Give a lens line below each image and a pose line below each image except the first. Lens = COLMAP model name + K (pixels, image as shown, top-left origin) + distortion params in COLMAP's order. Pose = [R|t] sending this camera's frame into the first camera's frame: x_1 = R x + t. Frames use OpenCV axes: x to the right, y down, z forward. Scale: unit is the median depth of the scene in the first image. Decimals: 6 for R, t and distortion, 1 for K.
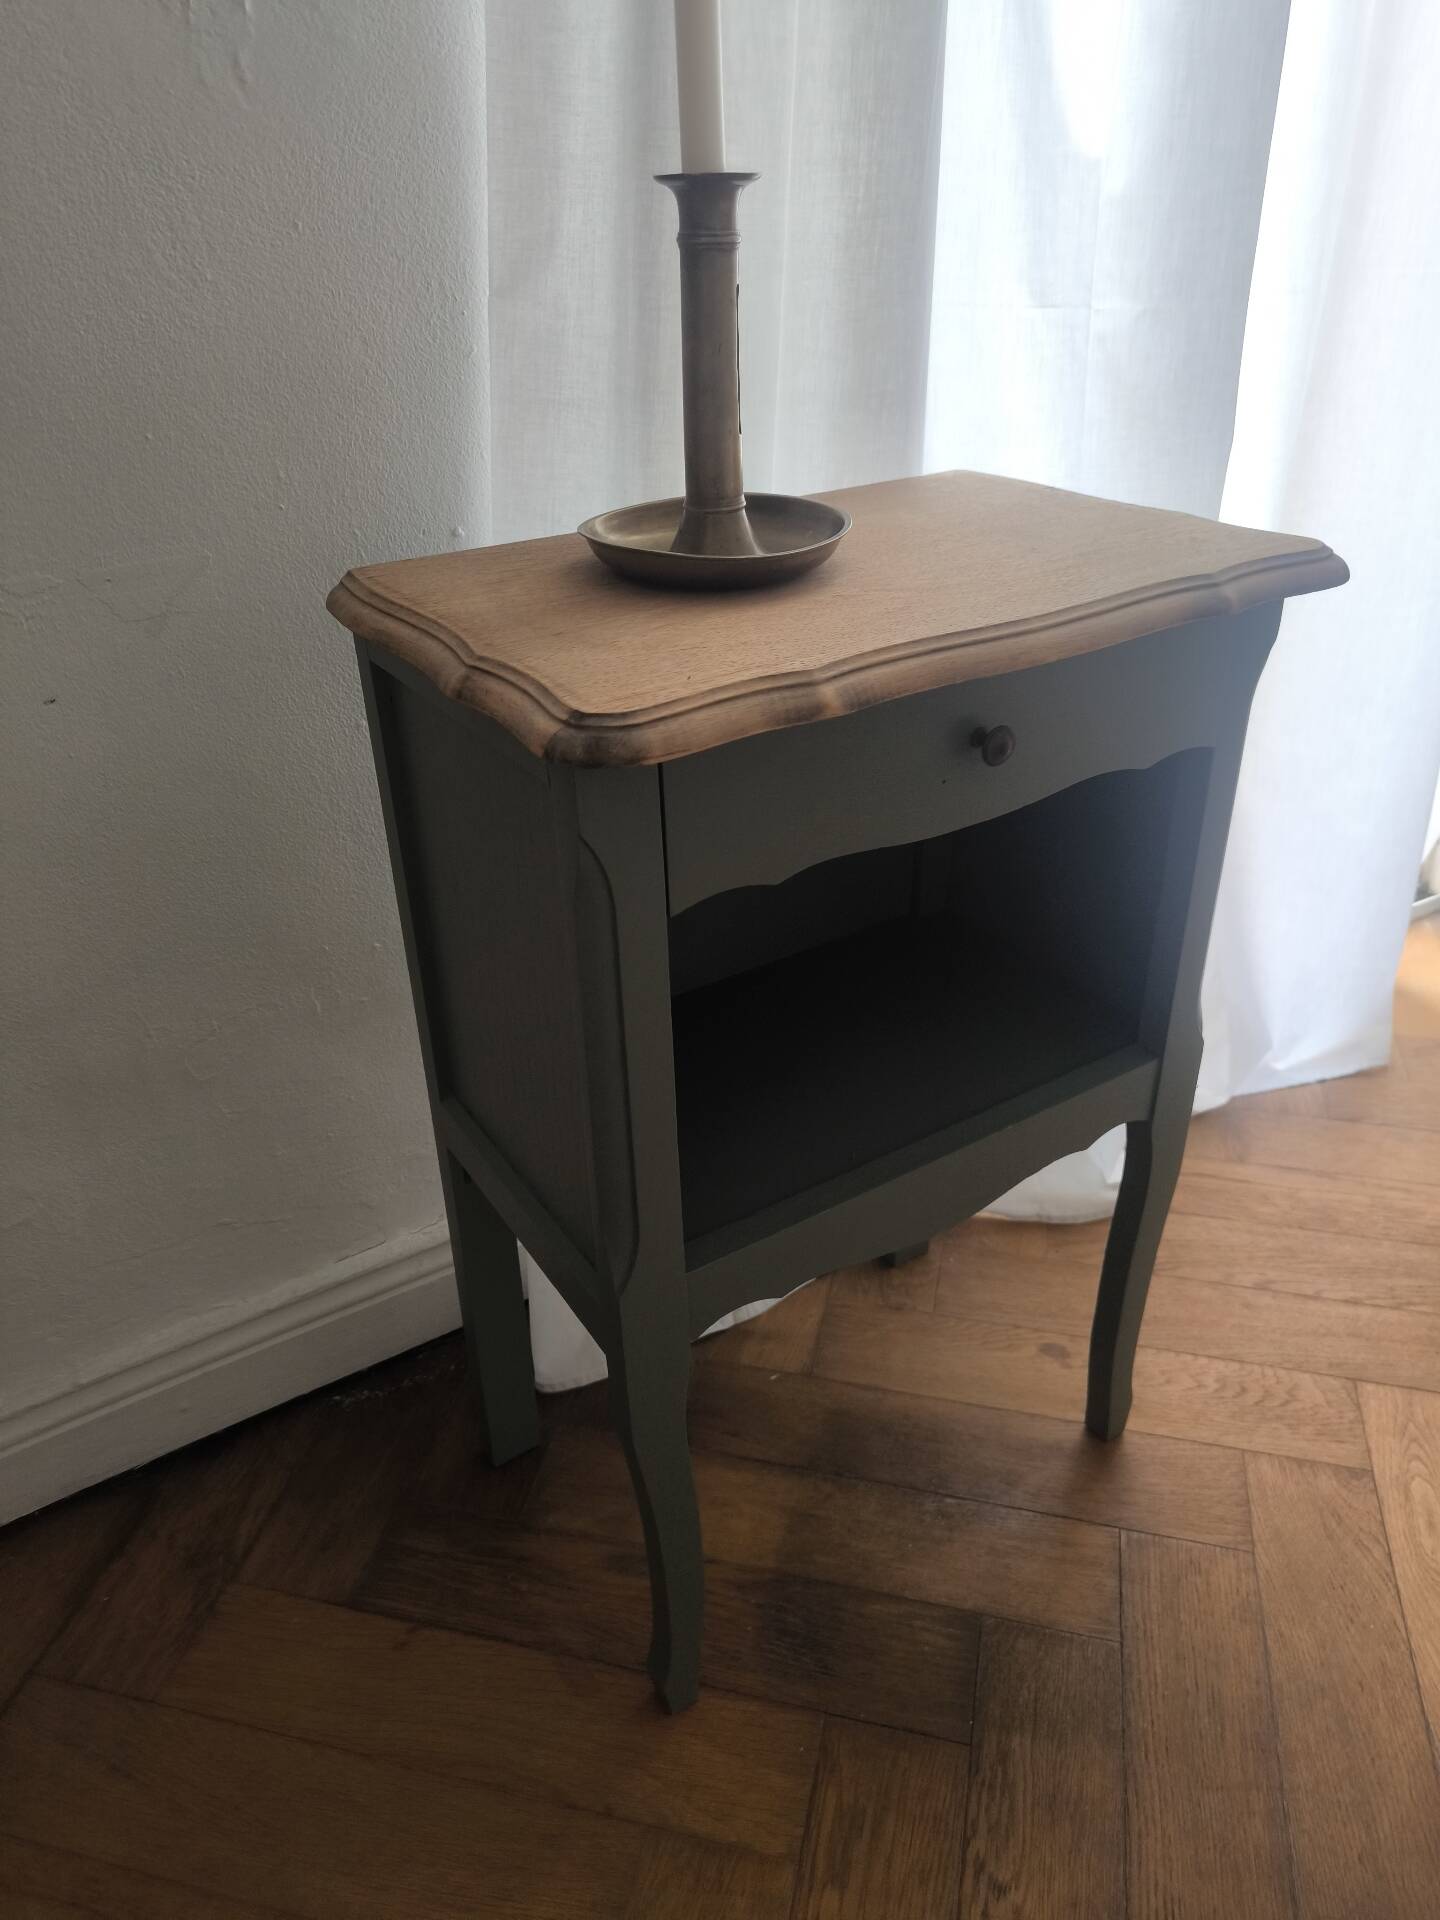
lens RADIAL K [[1379.8, 0, 715.7], [0, 1379.8, 957.0], [0, 0, 1]] dist [0.012406, -0.002469]
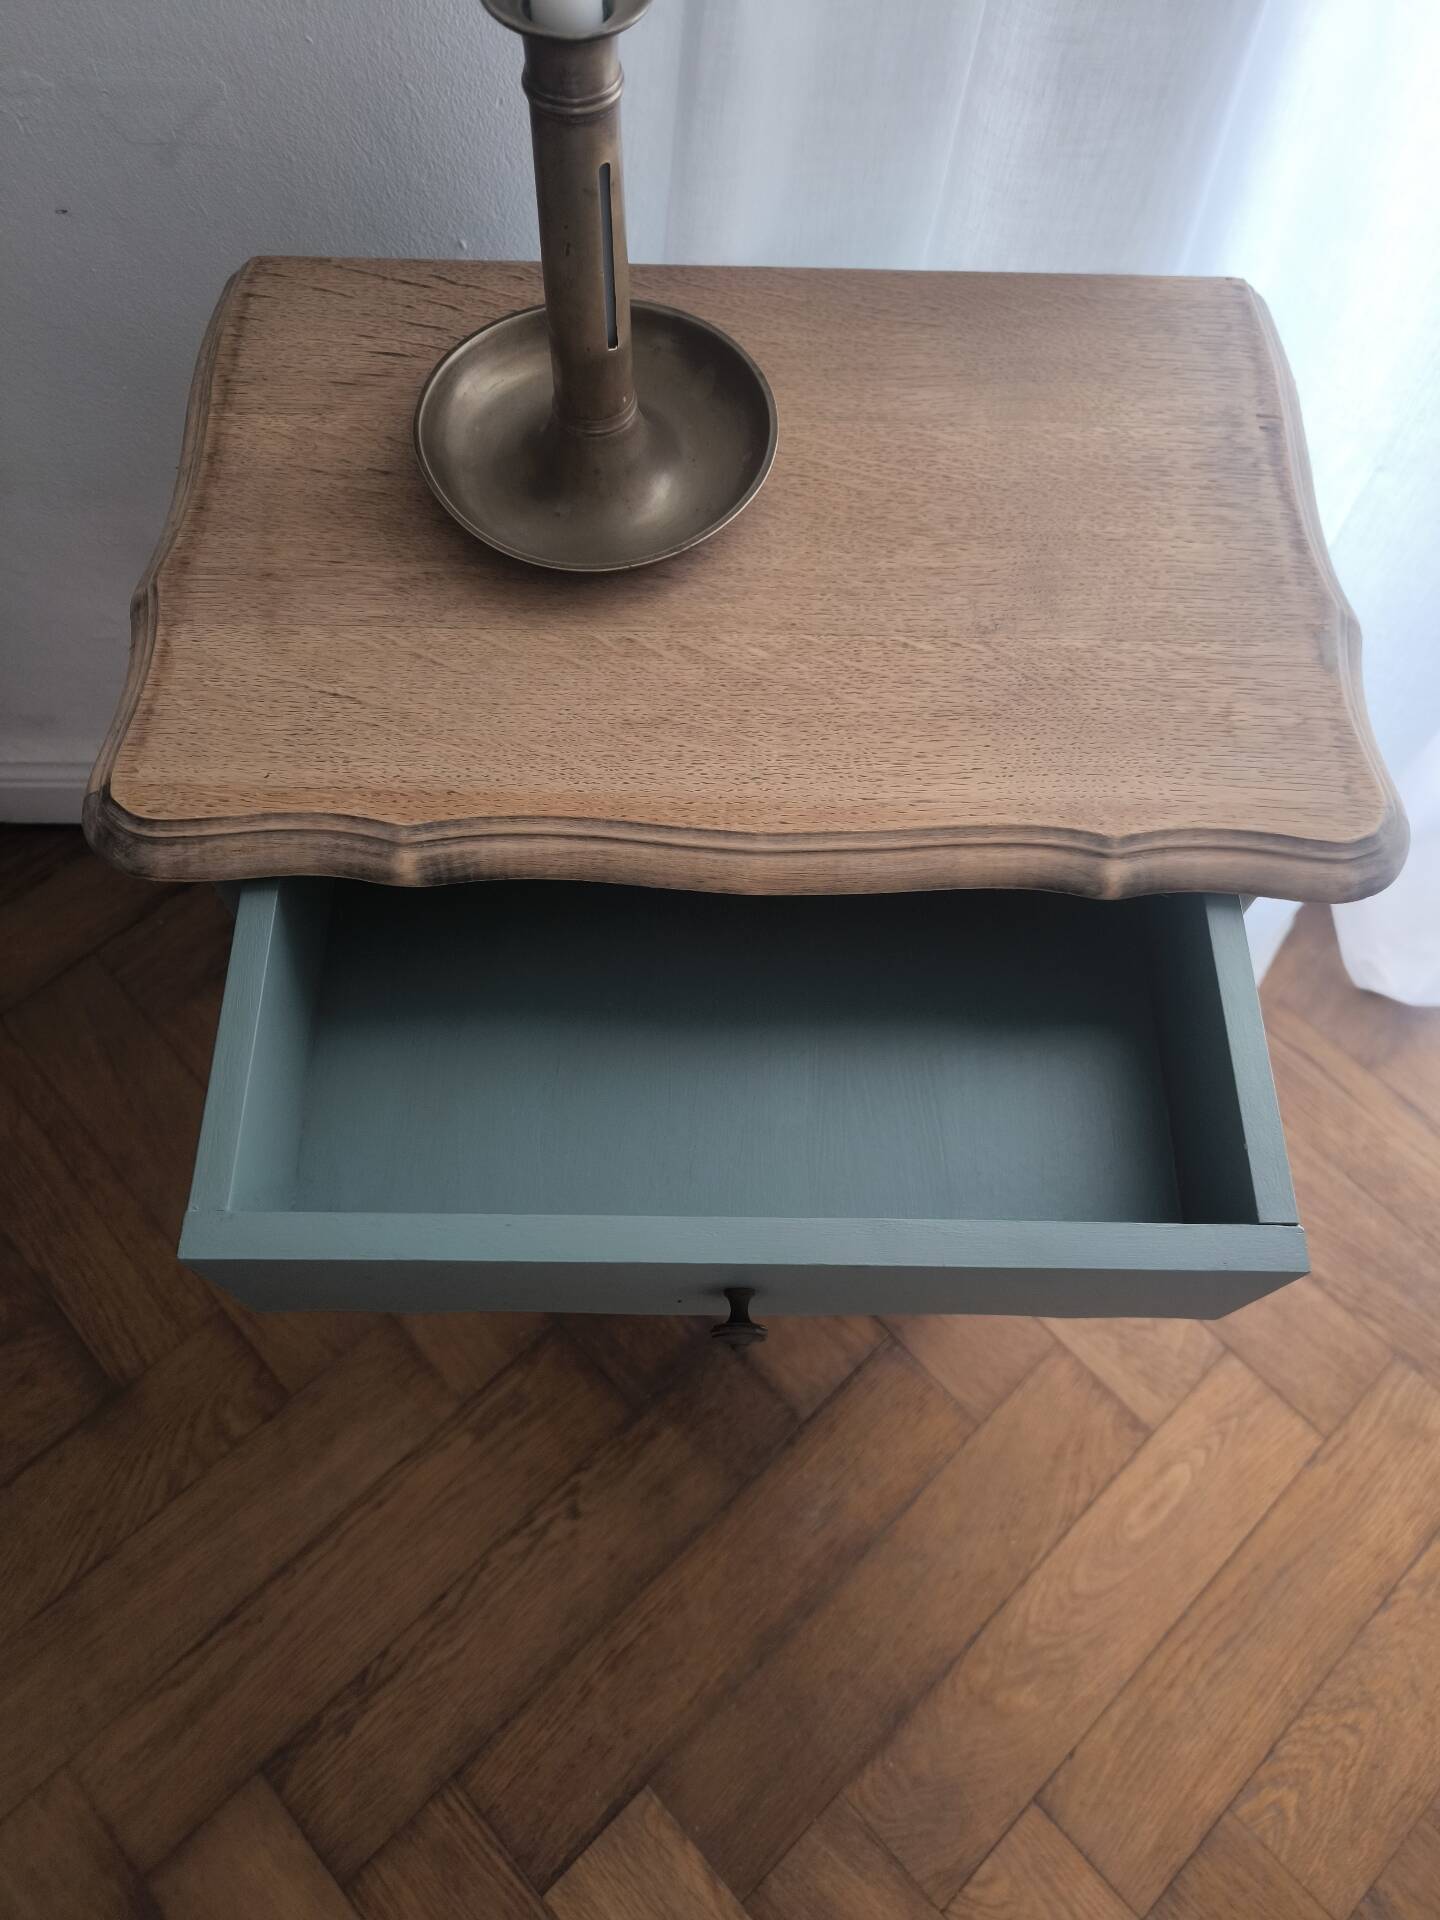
lens RADIAL K [[1379.8, 0, 715.7], [0, 1379.8, 957.0], [0, 0, 1]] dist [0.012406, -0.002469]
pose [[0.834518, 0.510152, -0.208148, 0.254748], [-0.305437, 0.742751, 0.595843, -0.405956], [0.458572, -0.433666, 0.775658, 0.237919]]
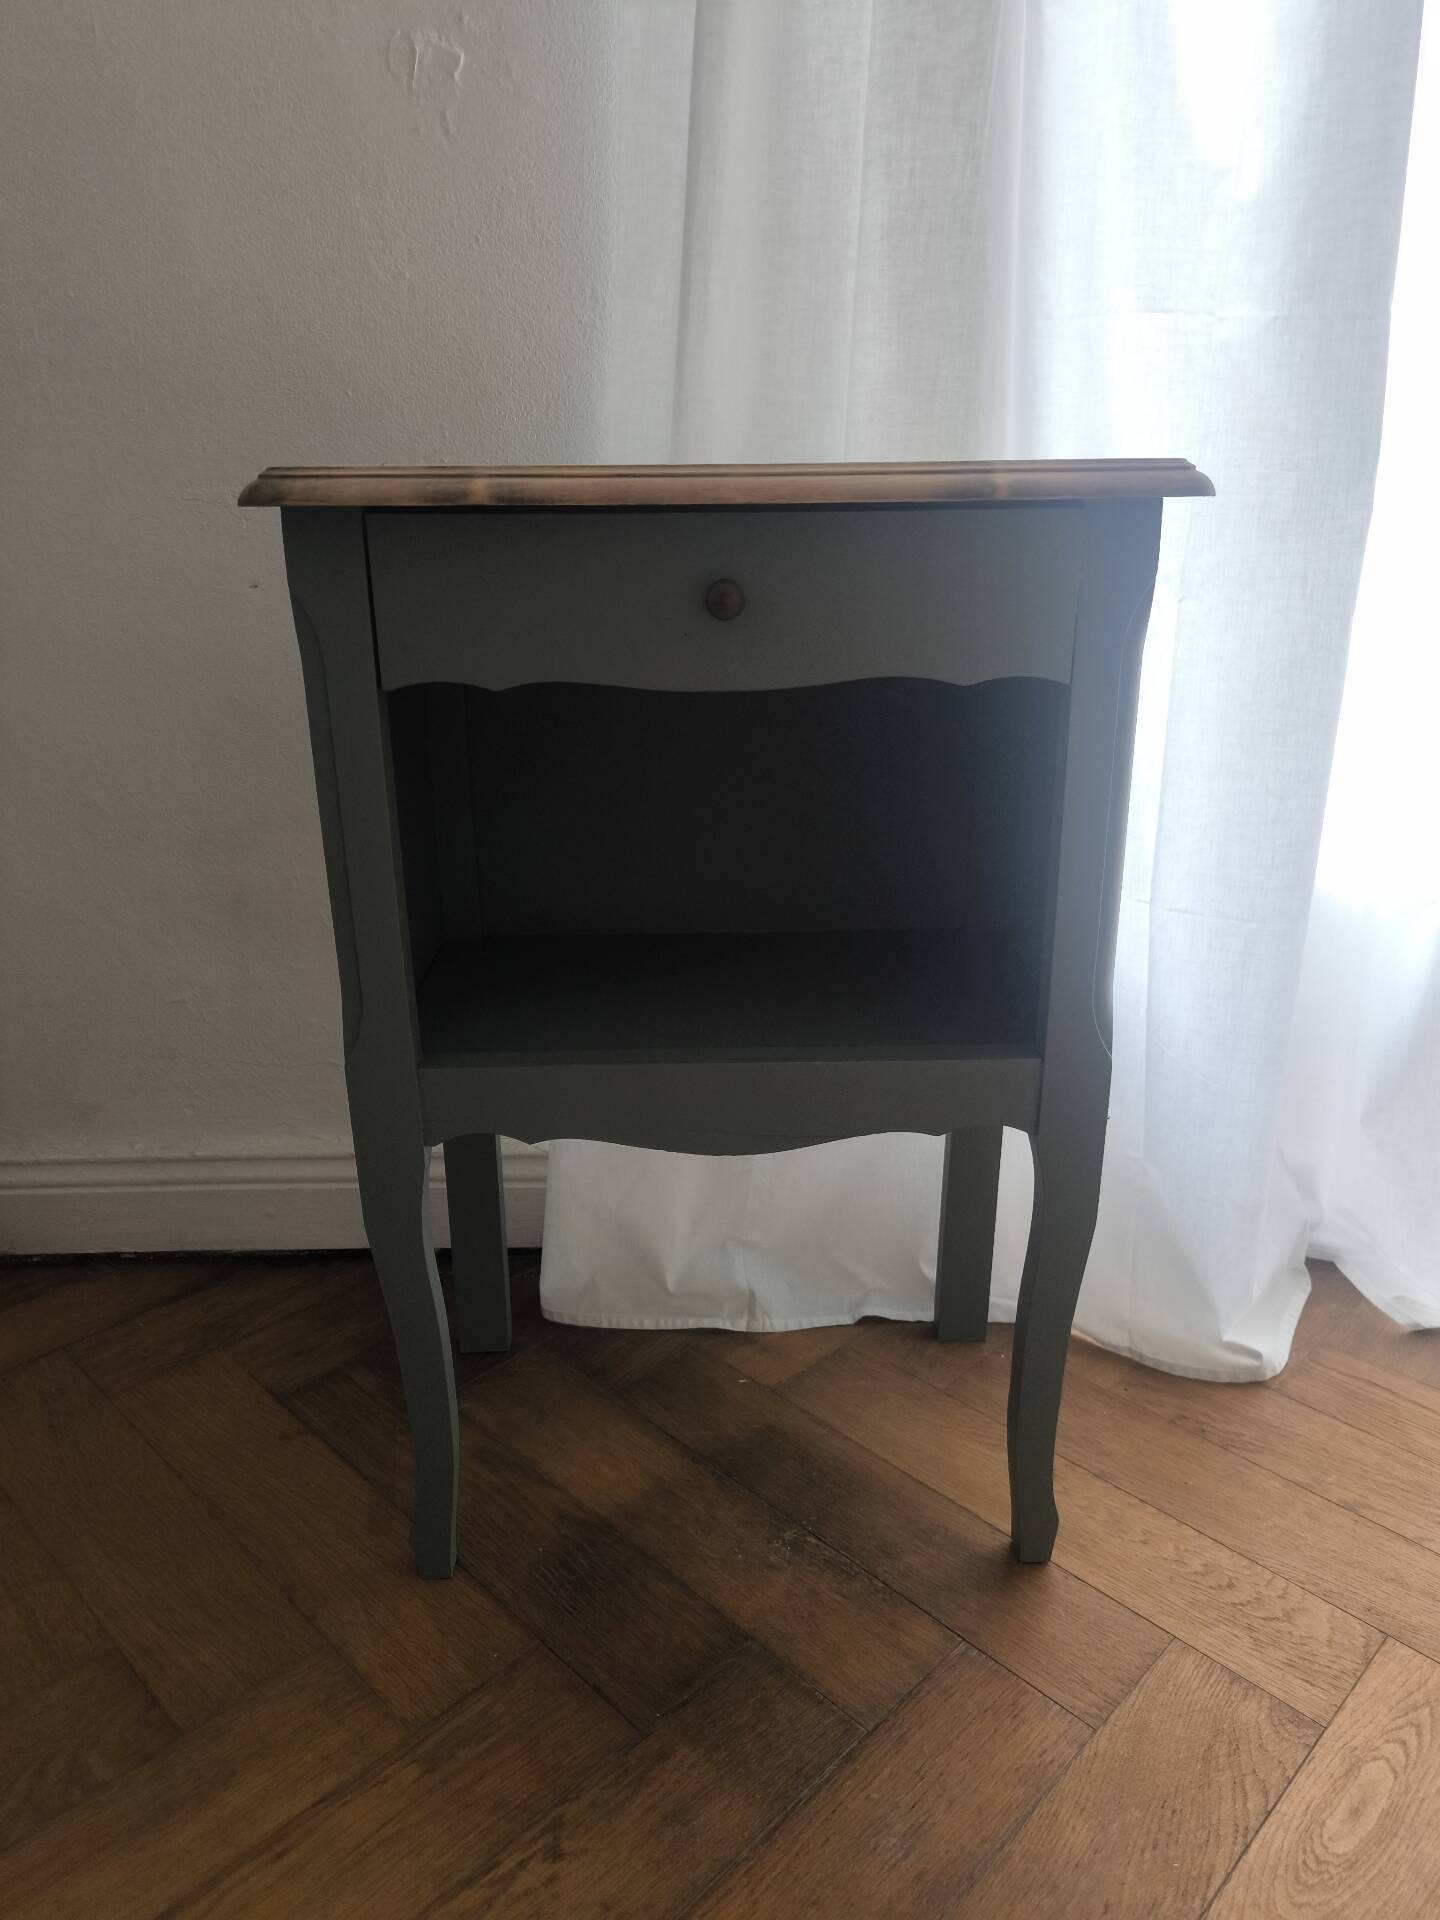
lens RADIAL K [[1369.9, 0, 732.8], [0, 1369.9, 955.7], [0, 0, 1]] dist [0.007337, 0.003306]
pose [[0.856321, 0.188758, -0.480712, 0.503391], [-0.268571, 0.957810, -0.102324, 0.137013], [0.441117, 0.216728, 0.870888, 0.113761]]
